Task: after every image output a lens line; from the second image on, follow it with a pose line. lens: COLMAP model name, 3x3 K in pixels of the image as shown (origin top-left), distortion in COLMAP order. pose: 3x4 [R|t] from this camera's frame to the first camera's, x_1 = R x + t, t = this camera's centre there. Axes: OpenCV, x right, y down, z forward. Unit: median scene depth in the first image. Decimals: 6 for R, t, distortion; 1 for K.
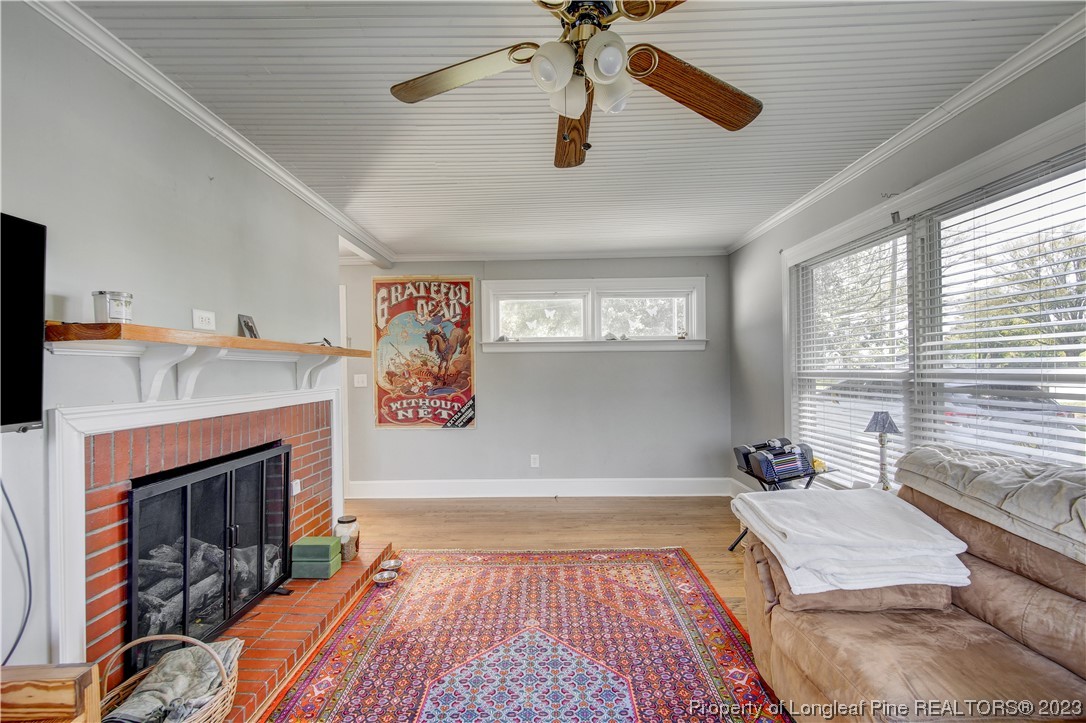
lens RADIAL K [[453.5, 0, 540.5], [0, 453.5, 378.4], [0, 0, 1]] dist [0.010234, -0.008393]
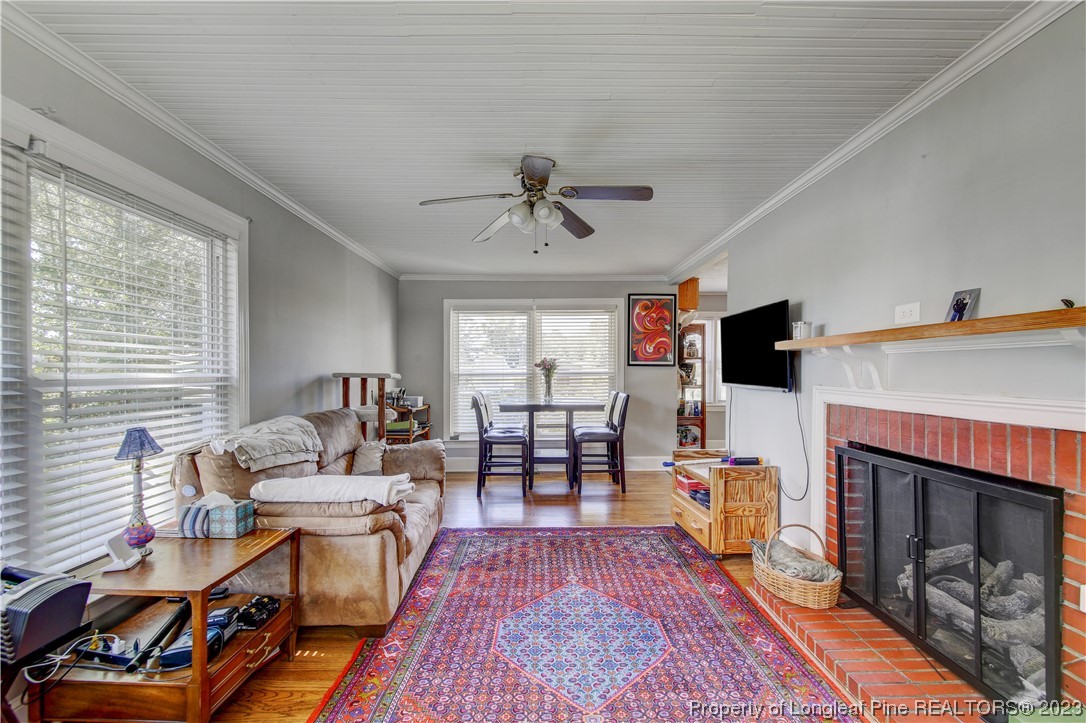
lens RADIAL K [[444.2, 0, 548.0], [0, 444.2, 380.5], [0, 0, 1]] dist [0.000033, -0.000456]
pose [[-0.999507, 0.015084, -0.027536, 0.048780], [0.013955, 0.999072, 0.040742, -0.021035], [0.028125, 0.040338, -0.998790, 1.274850]]
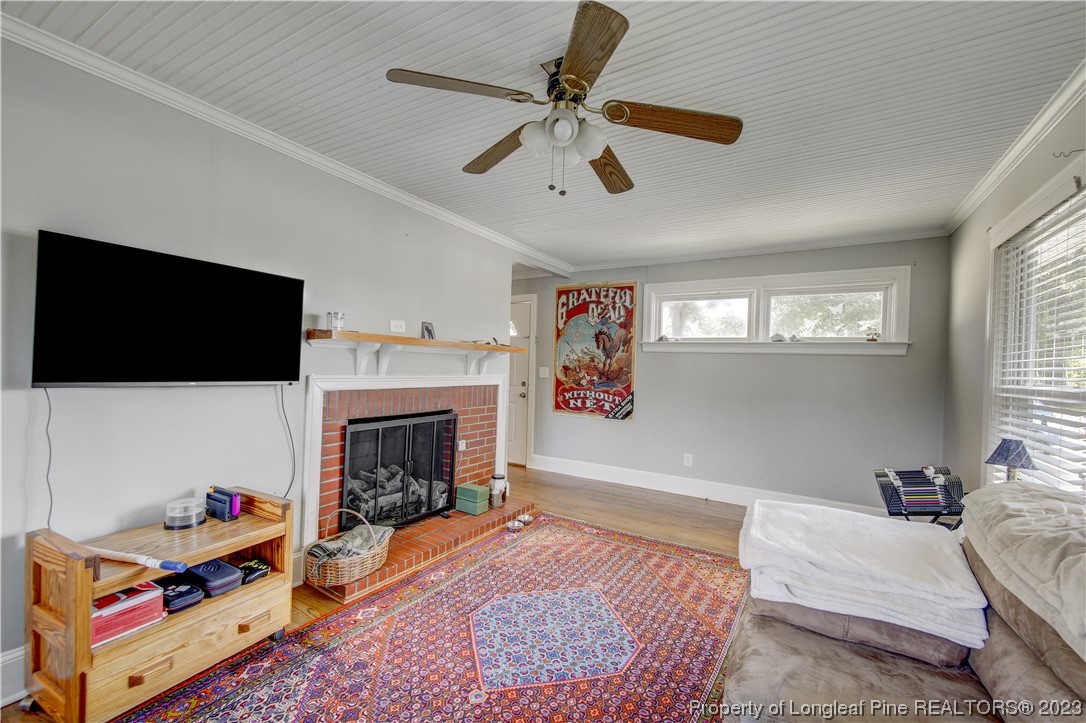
lens RADIAL K [[453.5, 0, 540.5], [0, 453.5, 378.4], [0, 0, 1]] dist [0.010234, -0.008393]
pose [[0.856609, 0.054725, -0.513055, 0.322396], [-0.052309, 0.998447, 0.019162, -0.002863], [0.513307, 0.010423, 0.858142, -0.057454]]
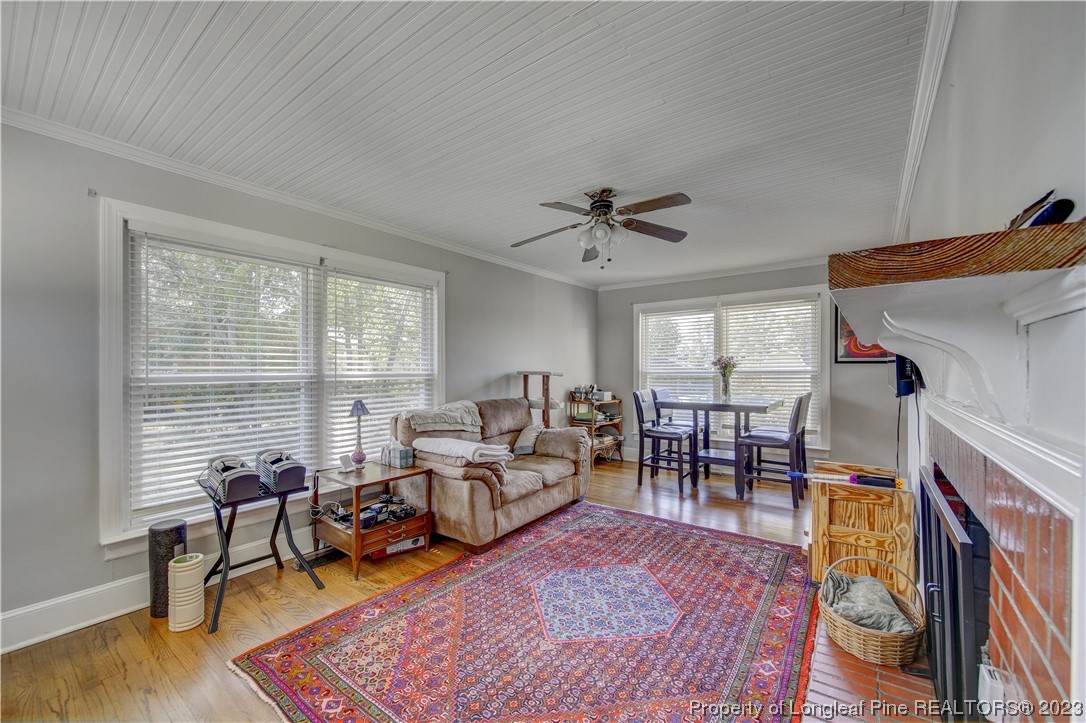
lens RADIAL K [[440.7, 0, 541.3], [0, 440.7, 375.1], [0, 0, 1]] dist [0.000254, -0.002932]
pose [[-0.809441, 0.007927, 0.587148, -0.405636], [0.024387, 0.999500, 0.020127, -0.016441], [-0.586695, 0.030610, -0.809229, 1.295345]]
